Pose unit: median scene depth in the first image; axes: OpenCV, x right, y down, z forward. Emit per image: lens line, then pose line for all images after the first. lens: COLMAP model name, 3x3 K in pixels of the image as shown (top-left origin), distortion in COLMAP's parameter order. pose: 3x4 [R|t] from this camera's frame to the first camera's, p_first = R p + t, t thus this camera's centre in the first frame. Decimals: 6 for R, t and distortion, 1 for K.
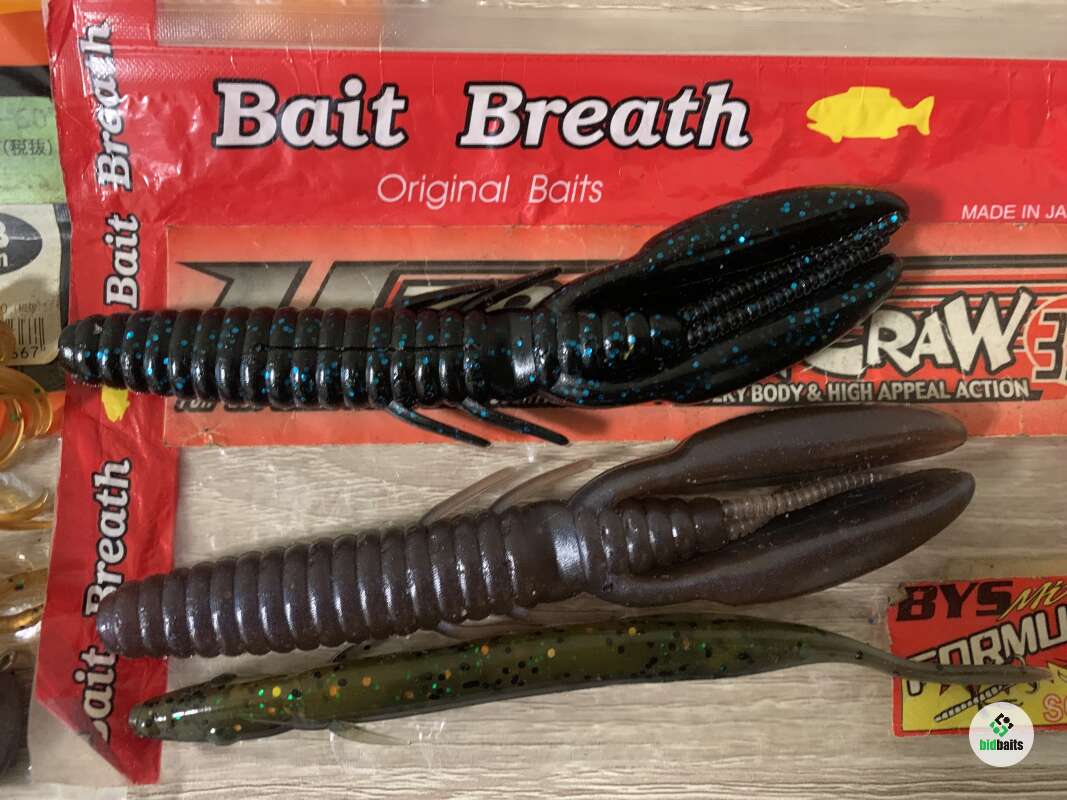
lens RADIAL K [[859.4, 0, 533.5], [0, 859.4, 400.0], [0, 0, 1]] dist [0.000189, -0.007508]
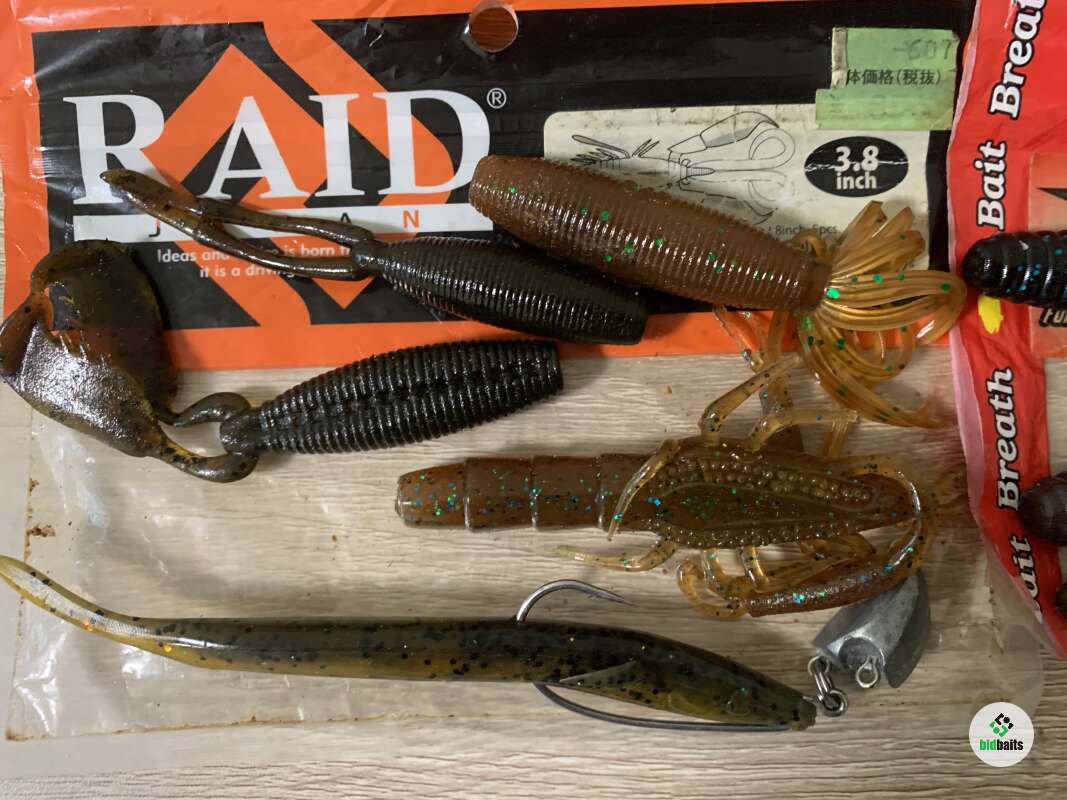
lens RADIAL K [[848.5, 0, 533.5], [0, 848.5, 400.0], [0, 0, 1]] dist [-0.010576, -0.007889]
pose [[0.999001, 0.025410, -0.036756, -1.016633], [-0.023644, 0.998581, 0.047709, 0.071195], [0.037916, -0.046793, 0.998185, -0.095393]]
